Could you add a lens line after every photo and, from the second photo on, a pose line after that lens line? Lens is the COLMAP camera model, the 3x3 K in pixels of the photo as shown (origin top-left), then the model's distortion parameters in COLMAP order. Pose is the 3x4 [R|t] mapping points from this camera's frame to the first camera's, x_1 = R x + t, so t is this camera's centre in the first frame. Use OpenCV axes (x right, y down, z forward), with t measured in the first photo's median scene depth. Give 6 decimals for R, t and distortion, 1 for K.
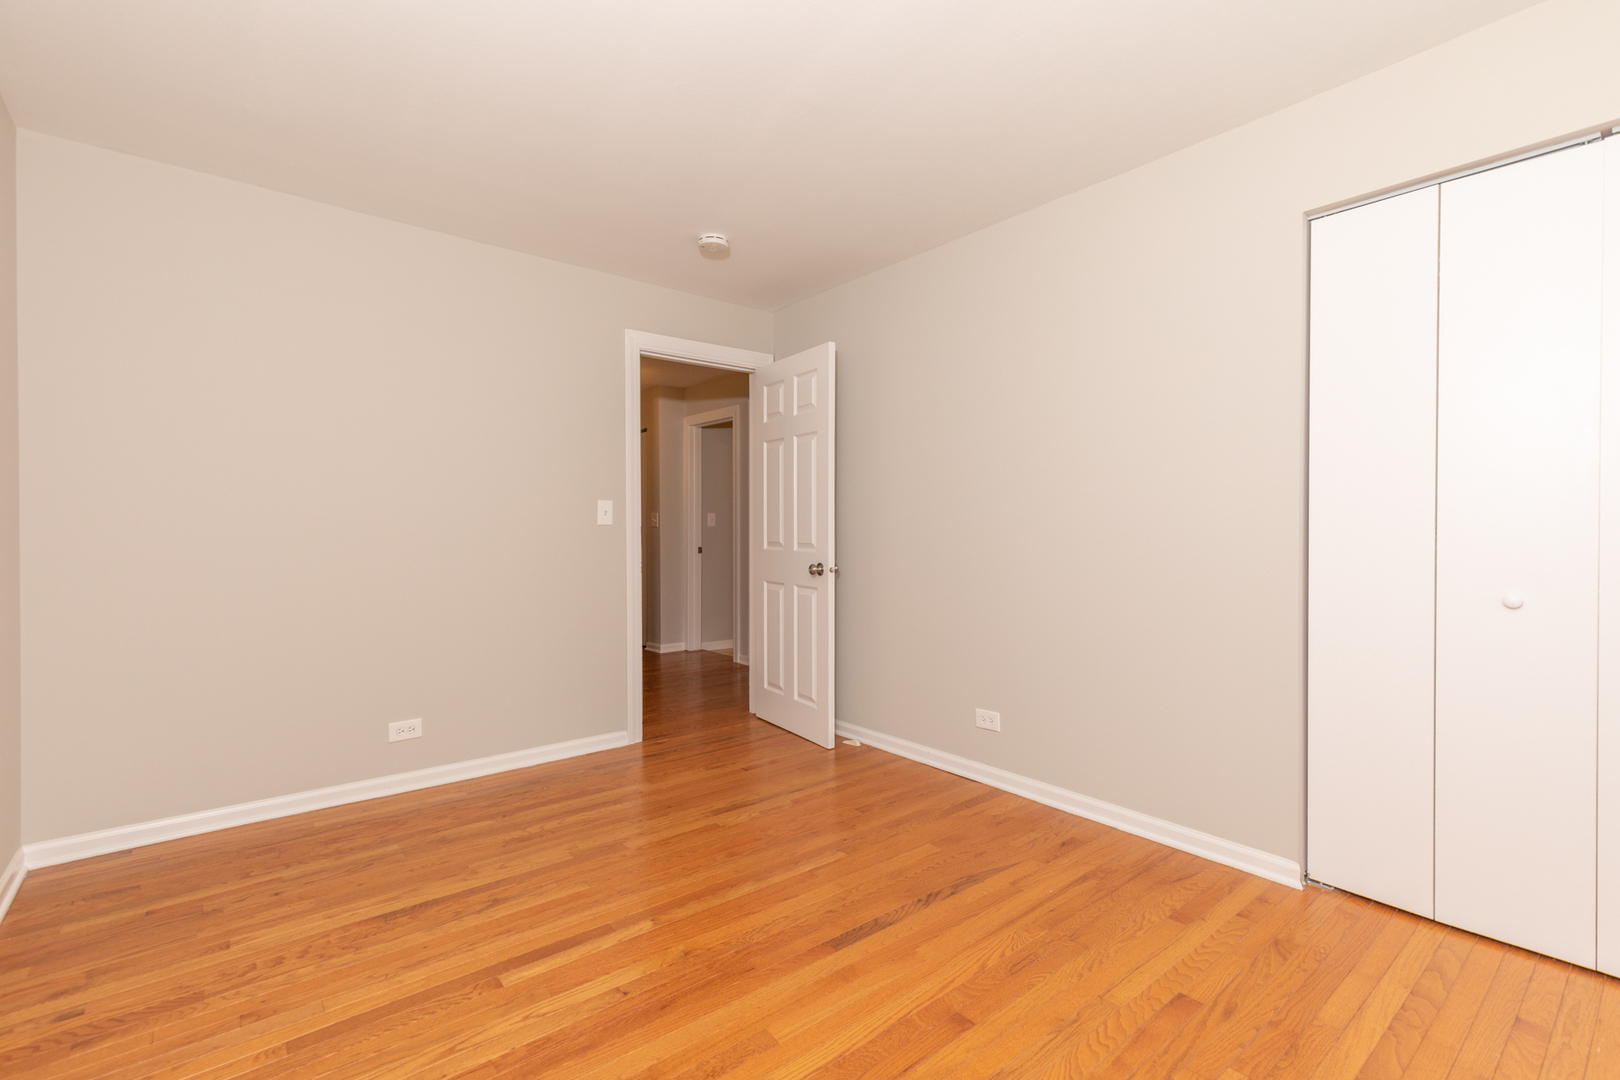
lens RADIAL K [[749.5, 0, 805.8], [0, 749.5, 544.3], [0, 0, 1]] dist [0.004257, -0.000584]
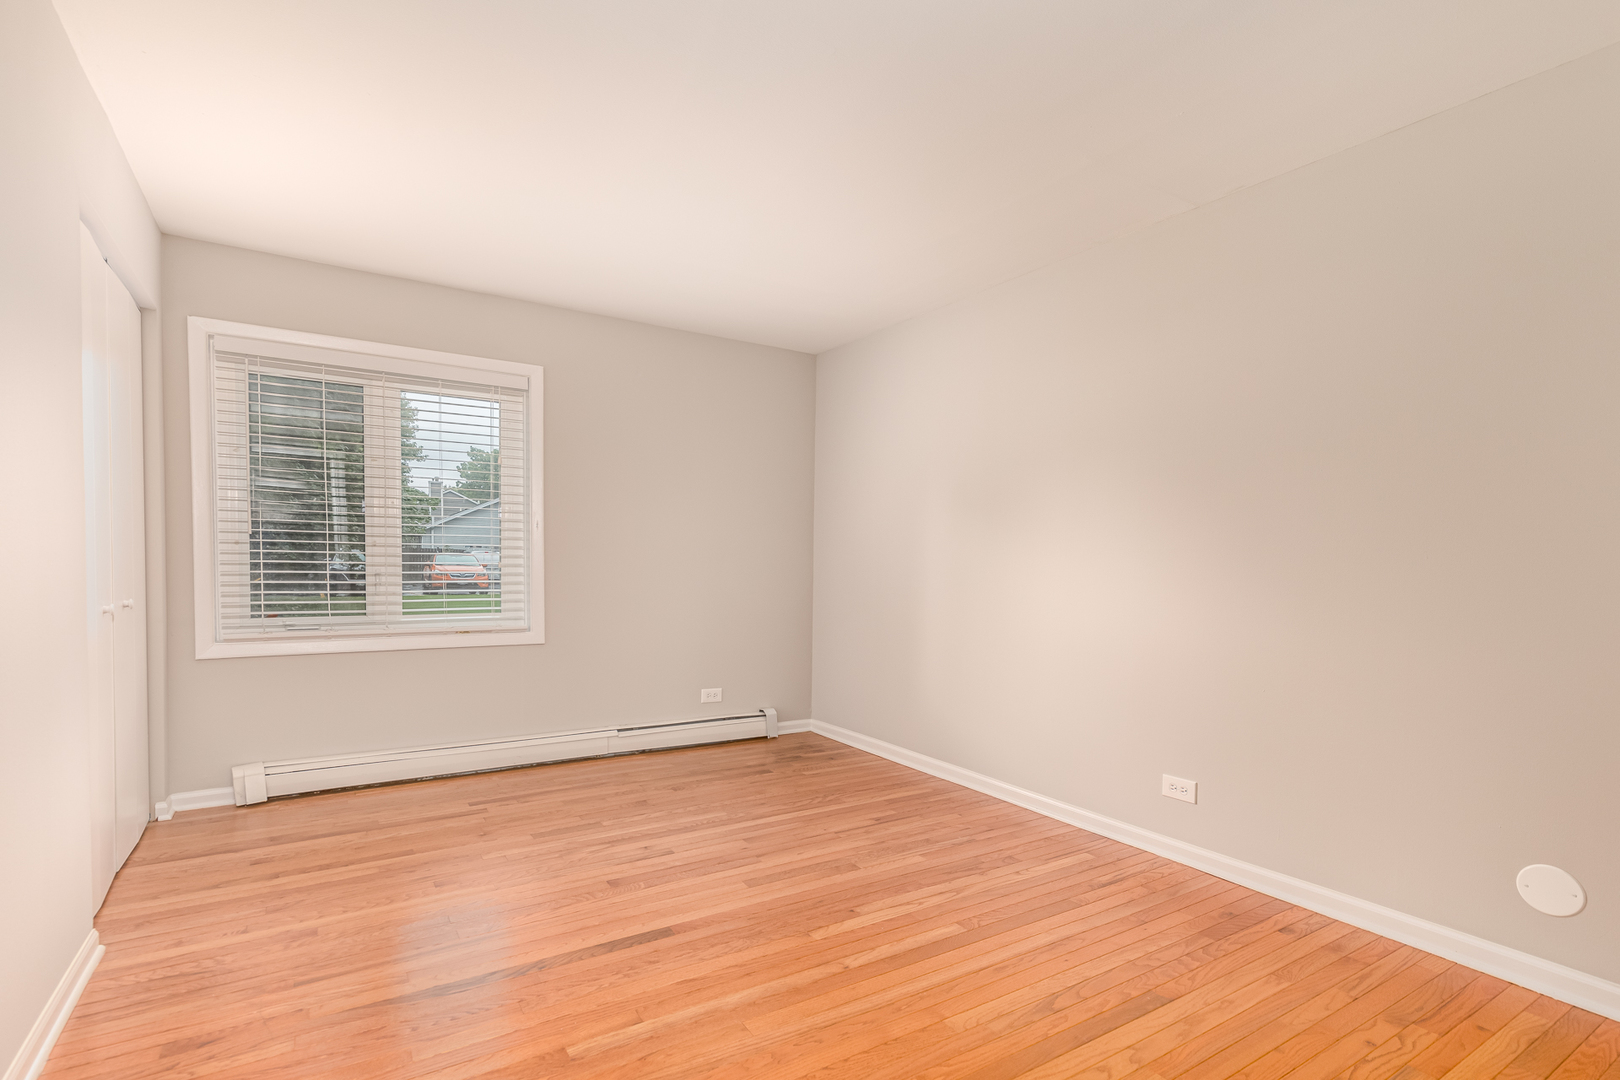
lens RADIAL K [[749.5, 0, 805.8], [0, 749.5, 544.3], [0, 0, 1]] dist [0.004257, -0.000584]
pose [[-0.993203, -0.007907, 0.116127, -0.251086], [-0.007460, 0.999963, 0.004282, -0.016247], [-0.116156, 0.003386, -0.993225, 1.863000]]
